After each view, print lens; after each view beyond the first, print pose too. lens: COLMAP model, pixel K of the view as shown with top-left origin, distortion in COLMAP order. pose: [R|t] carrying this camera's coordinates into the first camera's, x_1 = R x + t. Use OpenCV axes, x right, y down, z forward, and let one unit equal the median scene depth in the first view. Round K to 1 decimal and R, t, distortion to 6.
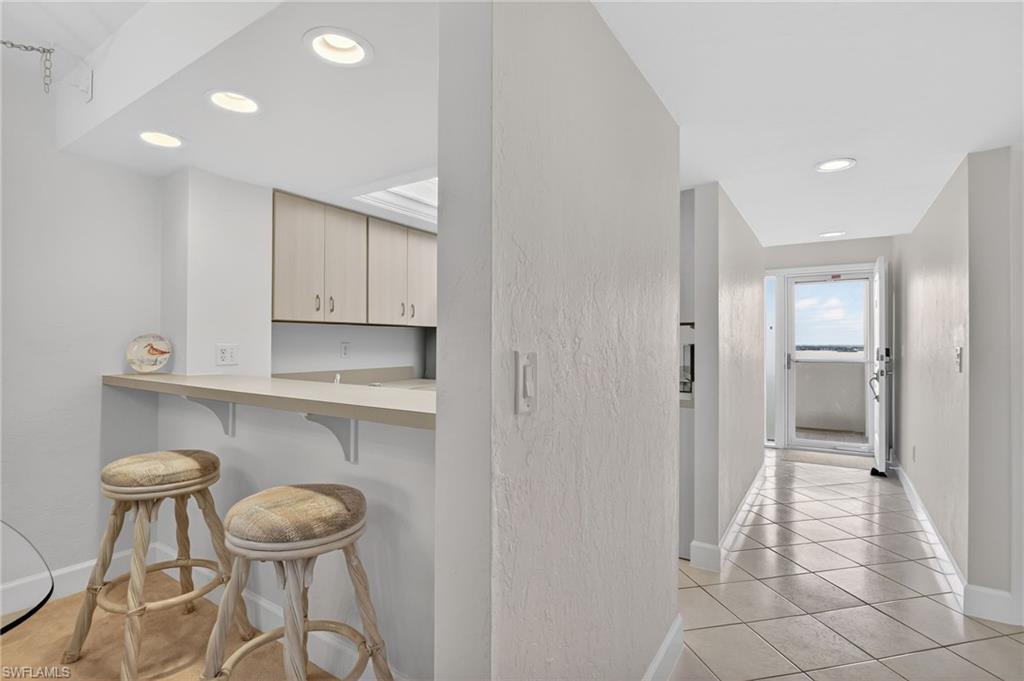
lens RADIAL K [[494.5, 0, 520.3], [0, 494.5, 340.5], [0, 0, 1]] dist [-0.004482, -0.000748]
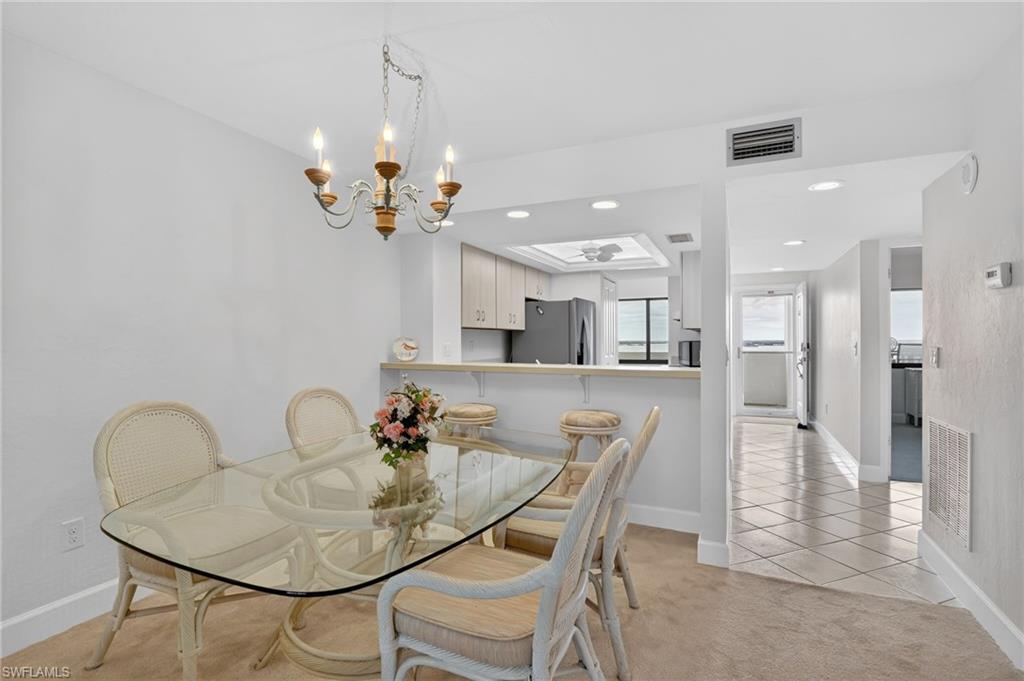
lens RADIAL K [[494.5, 0, 503.6], [0, 494.5, 340.3], [0, 0, 1]] dist [-0.004482, -0.000748]
pose [[0.992129, -0.005319, 0.125103, -0.356951], [0.004387, 0.999961, 0.007727, -0.007546], [-0.125139, -0.007118, 0.992114, -0.368127]]
